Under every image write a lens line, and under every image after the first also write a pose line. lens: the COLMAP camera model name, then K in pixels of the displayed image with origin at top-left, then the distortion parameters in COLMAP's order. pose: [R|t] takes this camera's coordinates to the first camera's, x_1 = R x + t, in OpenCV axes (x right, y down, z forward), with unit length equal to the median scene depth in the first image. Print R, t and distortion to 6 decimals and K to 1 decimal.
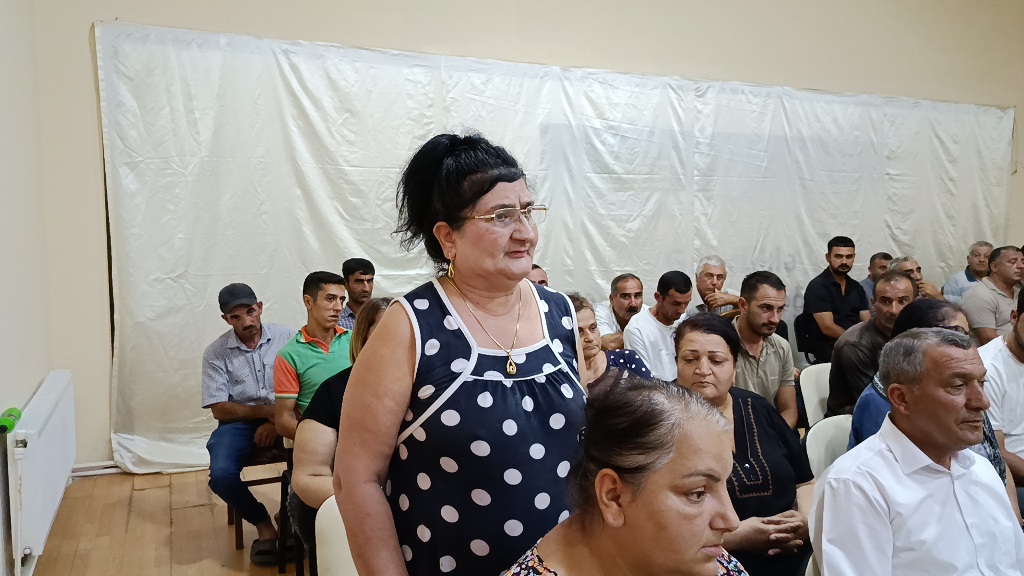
lens RADIAL K [[733.5, 0, 512.0], [0, 733.5, 288.0], [0, 0, 1]] dist [0.050250, -0.071355]
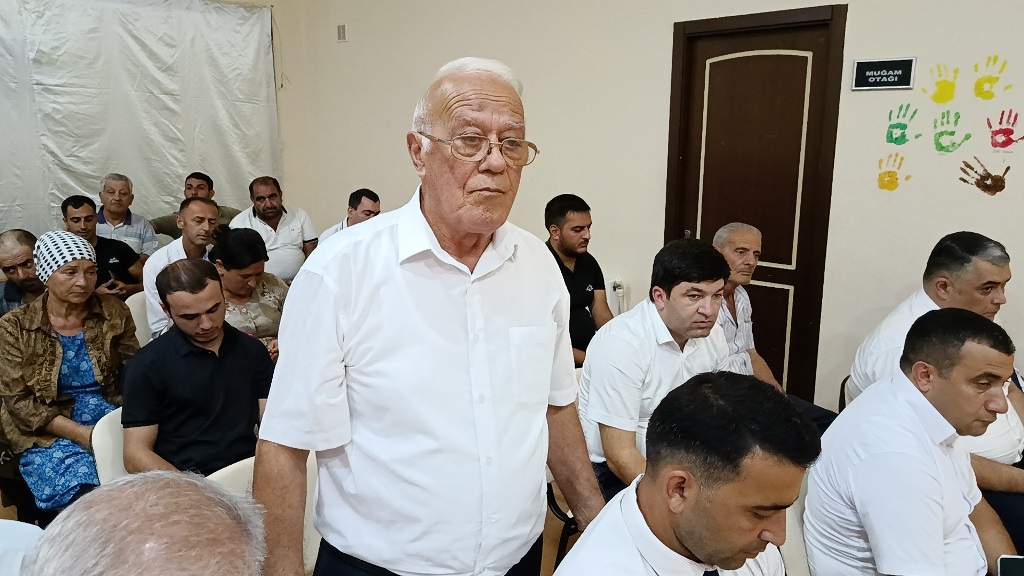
lens RADIAL K [[733.5, 0, 512.0], [0, 733.5, 288.0], [0, 0, 1]] dist [0.050250, -0.071355]
pose [[0.917231, -0.070652, 0.392041, 0.608952], [0.015134, 0.989616, 0.142936, -0.045587], [-0.398068, -0.125172, 0.908776, 0.088594]]
